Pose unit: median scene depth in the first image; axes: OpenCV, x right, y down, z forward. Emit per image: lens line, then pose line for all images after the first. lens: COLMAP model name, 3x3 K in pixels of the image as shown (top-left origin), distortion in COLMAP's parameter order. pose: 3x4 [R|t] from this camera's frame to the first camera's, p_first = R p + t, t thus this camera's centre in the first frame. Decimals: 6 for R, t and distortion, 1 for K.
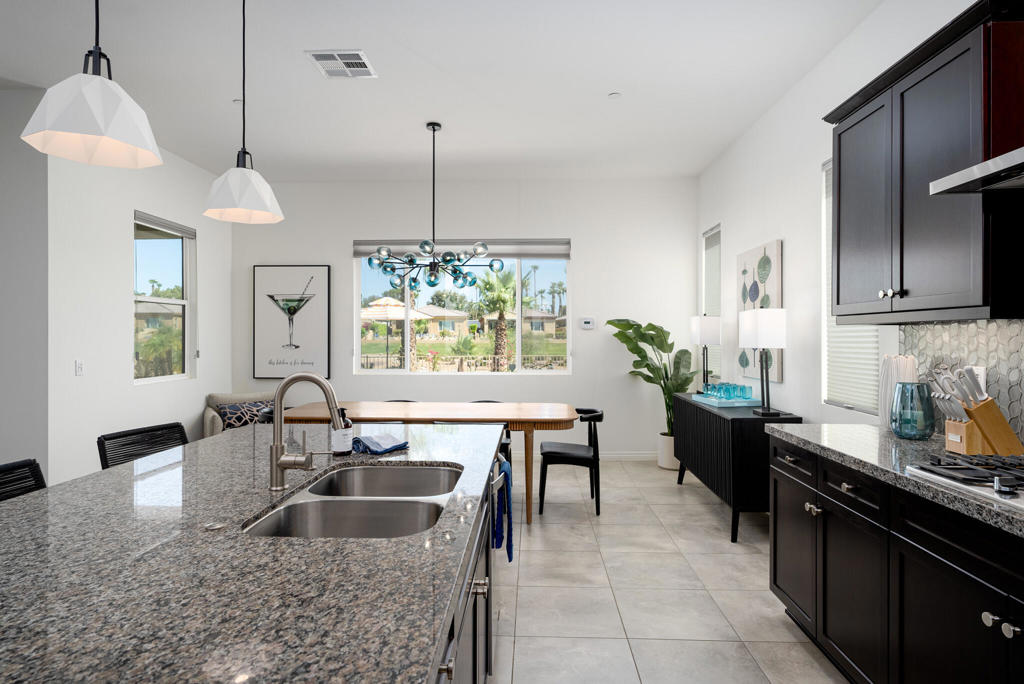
lens RADIAL K [[558.0, 0, 511.4], [0, 558.0, 340.6], [0, 0, 1]] dist [0.000484, -0.000004]
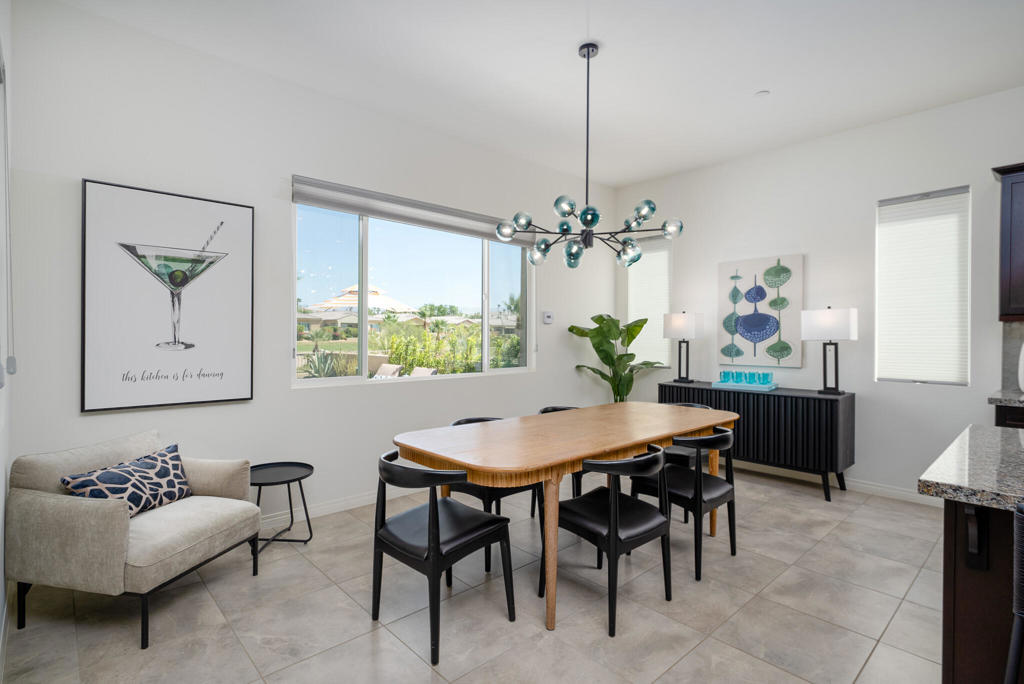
lens RADIAL K [[500.5, 0, 512.4], [0, 500.5, 338.7], [0, 0, 1]] dist [-0.001071, -0.000071]
pose [[0.709330, 0.000100, 0.704877, -0.504496], [0.004479, 0.999979, -0.004649, 0.007783], [-0.704862, 0.006454, 0.709315, 0.431144]]
